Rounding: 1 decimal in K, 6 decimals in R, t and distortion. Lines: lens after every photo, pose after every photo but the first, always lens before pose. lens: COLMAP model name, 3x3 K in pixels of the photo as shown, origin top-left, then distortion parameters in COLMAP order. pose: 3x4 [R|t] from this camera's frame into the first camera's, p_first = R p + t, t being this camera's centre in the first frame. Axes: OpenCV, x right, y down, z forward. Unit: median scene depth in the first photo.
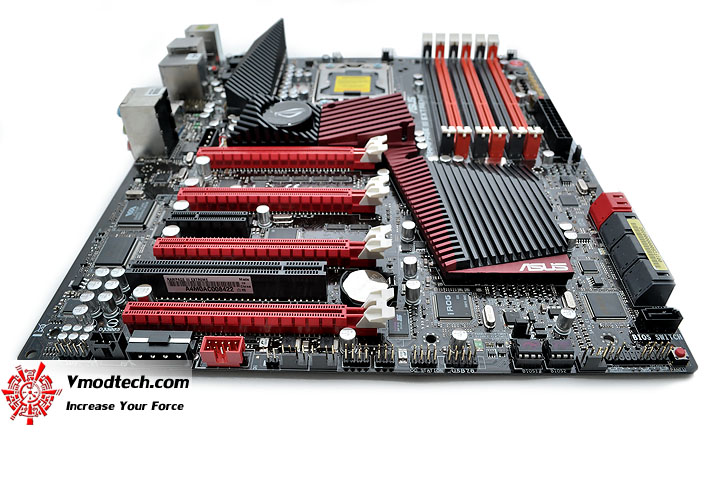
lens RADIAL K [[543.3, 0, 353.6], [0, 543.3, 243.2], [0, 0, 1]] dist [-0.092056, 0.007690]
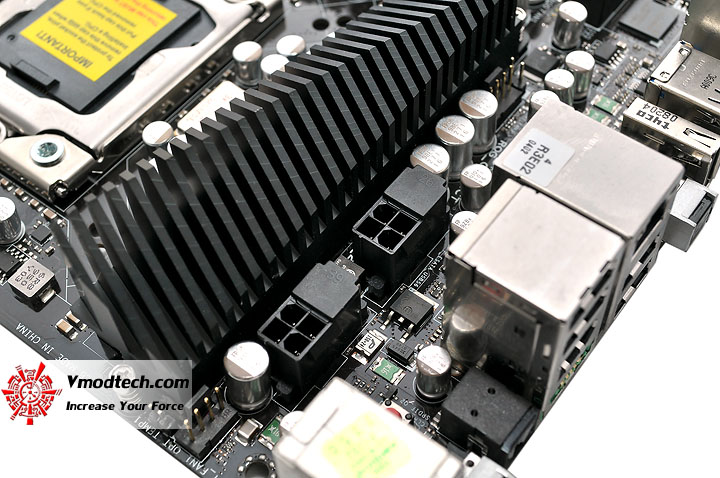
lens RADIAL K [[1103.6, 0, 355.0], [0, 1103.6, 236.6], [0, 0, 1]] dist [-0.020550, 0.000000]
pose [[-0.806591, -0.452987, 0.379754, -0.593274], [0.423392, 0.005576, 0.905930, -1.140887], [-0.412492, 0.891500, 0.187293, 1.297916]]
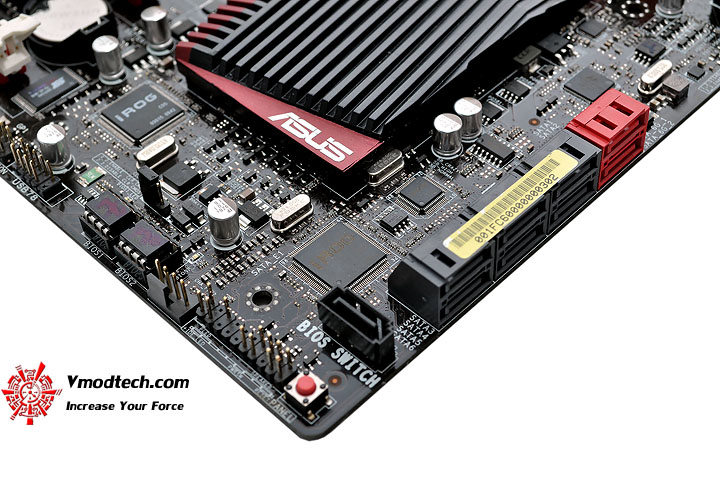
lens RADIAL K [[1183.2, 0, 353.2], [0, 1183.2, 239.1], [0, 0, 1]] dist [0.005207, 0.000000]
pose [[0.720293, 0.500837, -0.479938, 0.823242], [-0.415971, 0.865541, 0.278940, -0.166783], [0.555109, -0.001279, 0.831776, 0.096598]]
